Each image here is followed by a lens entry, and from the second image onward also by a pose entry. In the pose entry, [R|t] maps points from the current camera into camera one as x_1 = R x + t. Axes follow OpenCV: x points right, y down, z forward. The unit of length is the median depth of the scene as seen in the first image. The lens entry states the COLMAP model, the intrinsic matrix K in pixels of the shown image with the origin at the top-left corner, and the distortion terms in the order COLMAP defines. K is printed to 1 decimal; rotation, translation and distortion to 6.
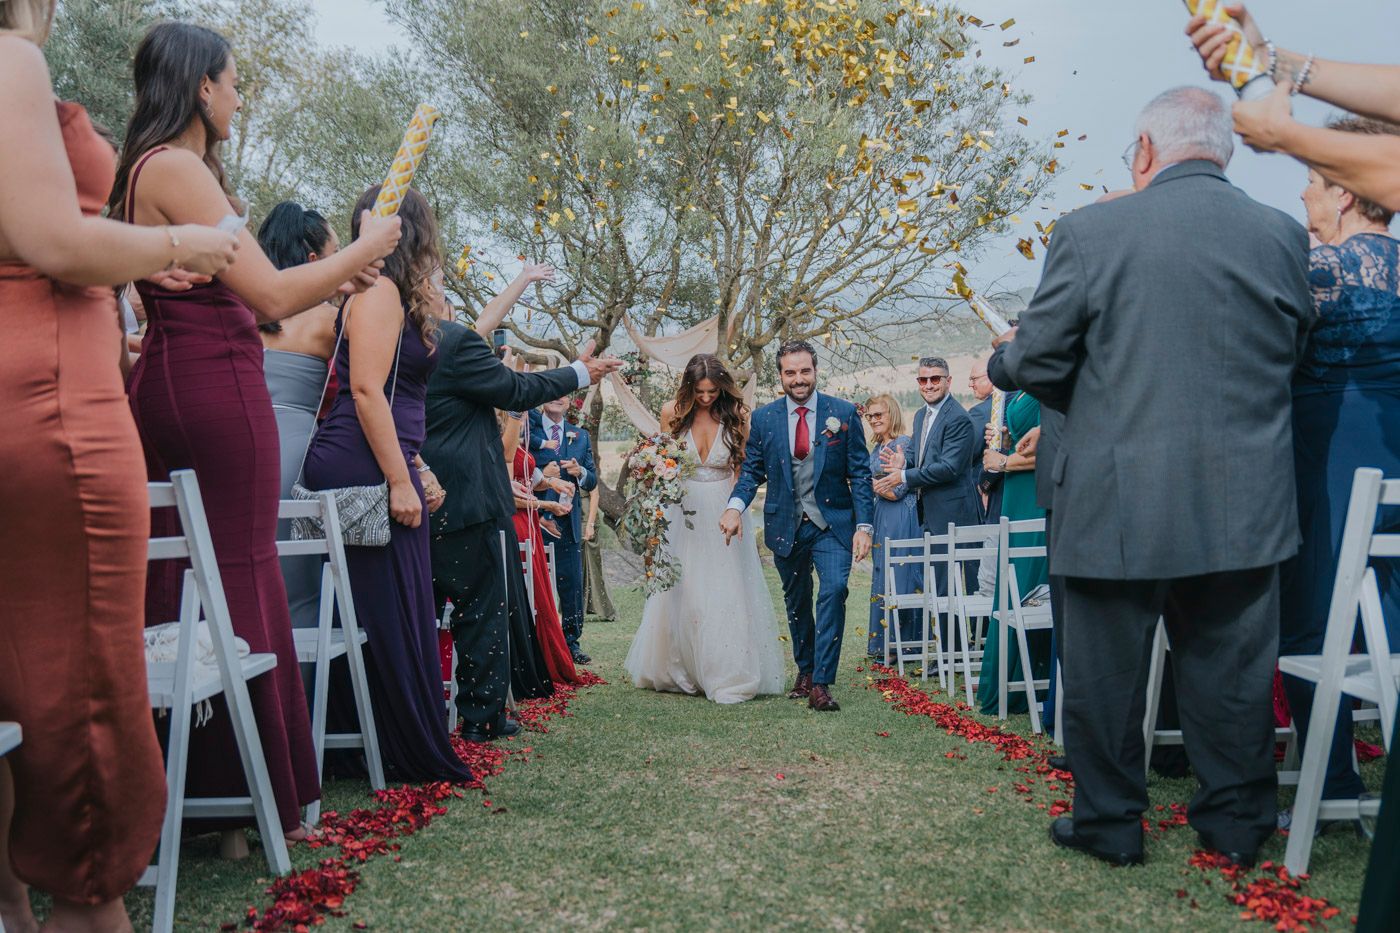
lens RADIAL K [[1160.9, 0, 689.1], [0, 1160.9, 464.2], [0, 0, 1]] dist [-0.003418, -0.002767]
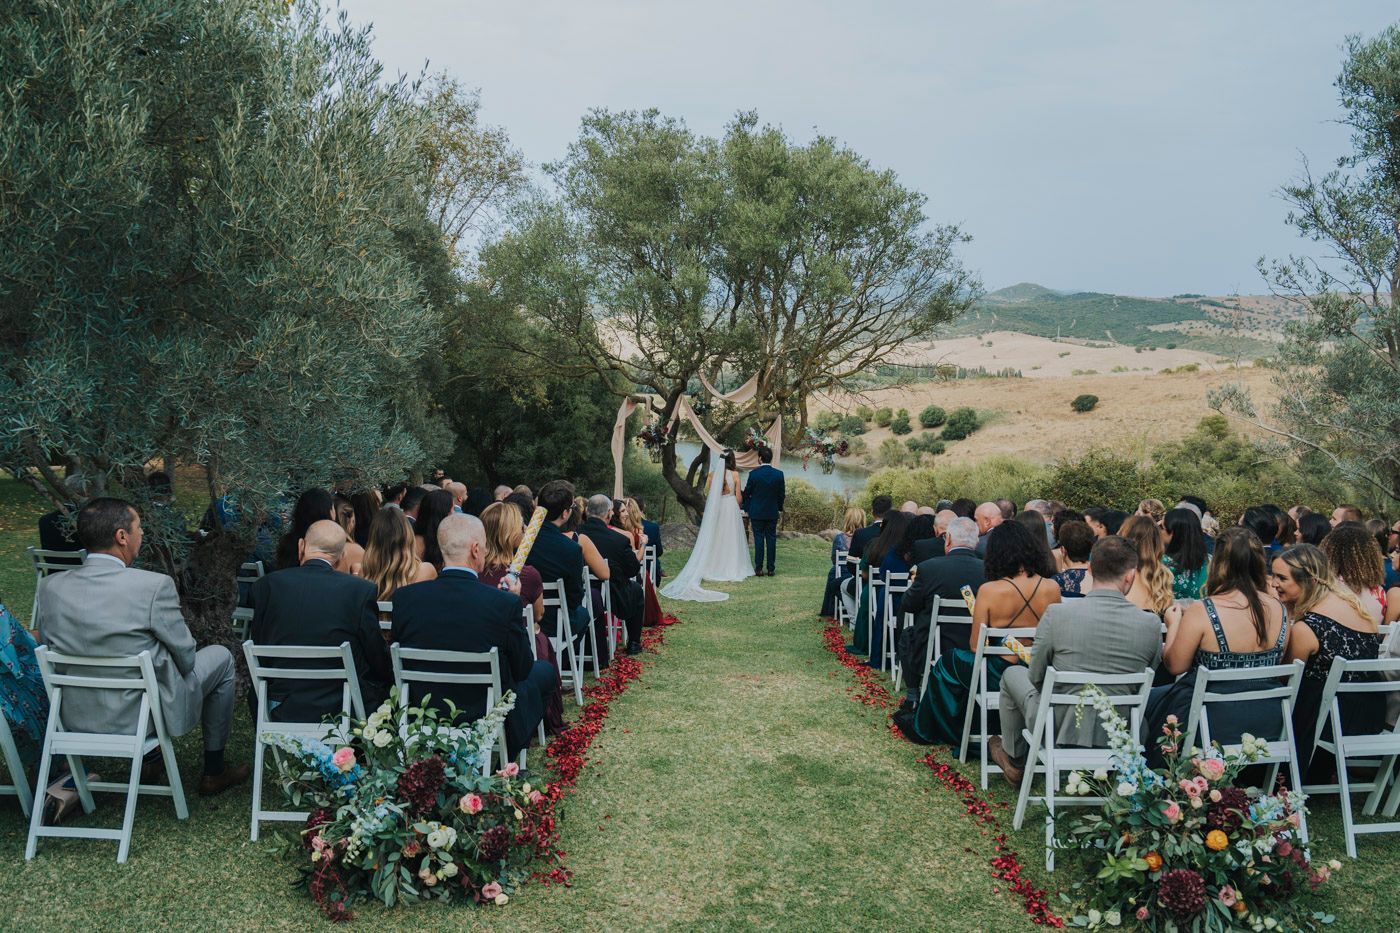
lens RADIAL K [[984.6, 0, 709.4], [0, 984.6, 471.1], [0, 0, 1]] dist [-0.006821, -0.000275]
pose [[0.998756, 0.037885, -0.032430, 0.019546], [-0.035608, 0.997041, 0.068122, -0.213320], [0.034915, -0.066883, 0.997150, -0.724710]]
